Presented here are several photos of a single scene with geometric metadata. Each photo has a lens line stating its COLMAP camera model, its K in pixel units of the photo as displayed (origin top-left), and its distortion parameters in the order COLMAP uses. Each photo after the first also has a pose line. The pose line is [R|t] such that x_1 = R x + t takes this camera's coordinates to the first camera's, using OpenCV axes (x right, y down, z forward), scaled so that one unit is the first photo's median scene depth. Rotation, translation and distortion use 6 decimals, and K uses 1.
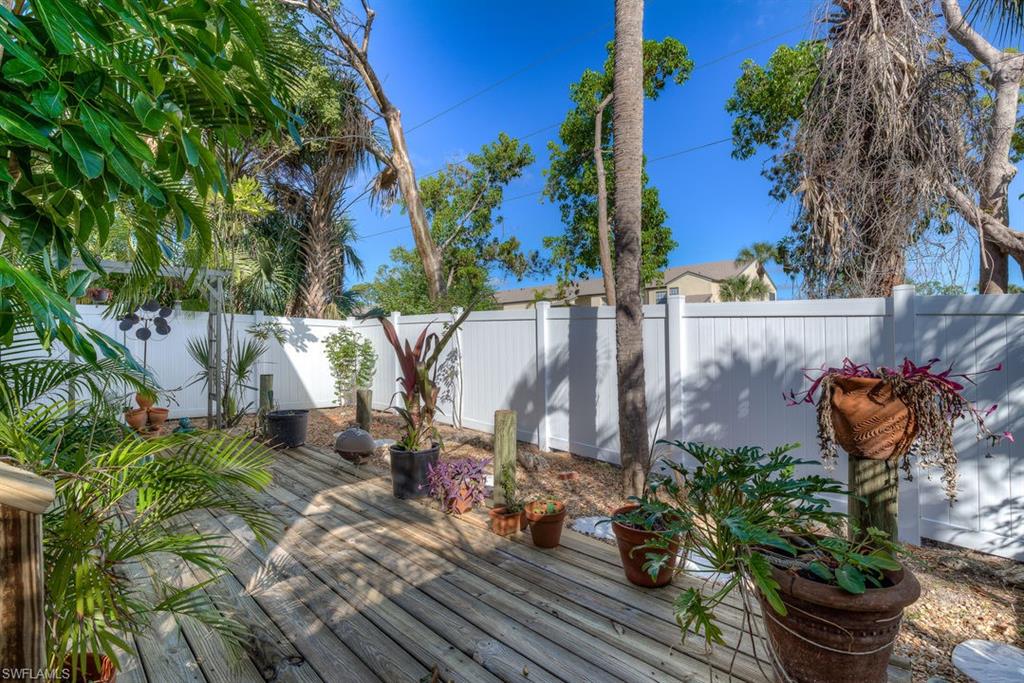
lens RADIAL K [[465.3, 0, 513.1], [0, 465.3, 339.7], [0, 0, 1]] dist [-0.009375, 0.000870]
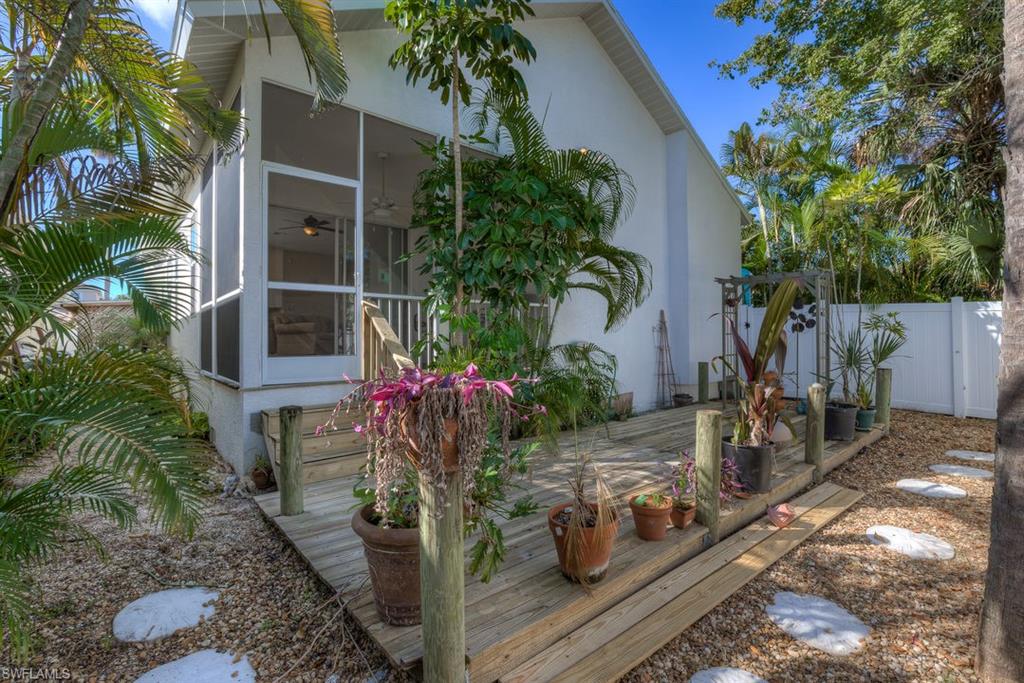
lens RADIAL K [[465.3, 0, 513.1], [0, 465.3, 337.4], [0, 0, 1]] dist [-0.009375, 0.000870]
pose [[-0.117237, 0.002925, -0.993100, 1.067547], [0.004400, 0.999987, 0.002426, 0.013360], [0.993094, -0.004085, -0.117248, 0.830828]]
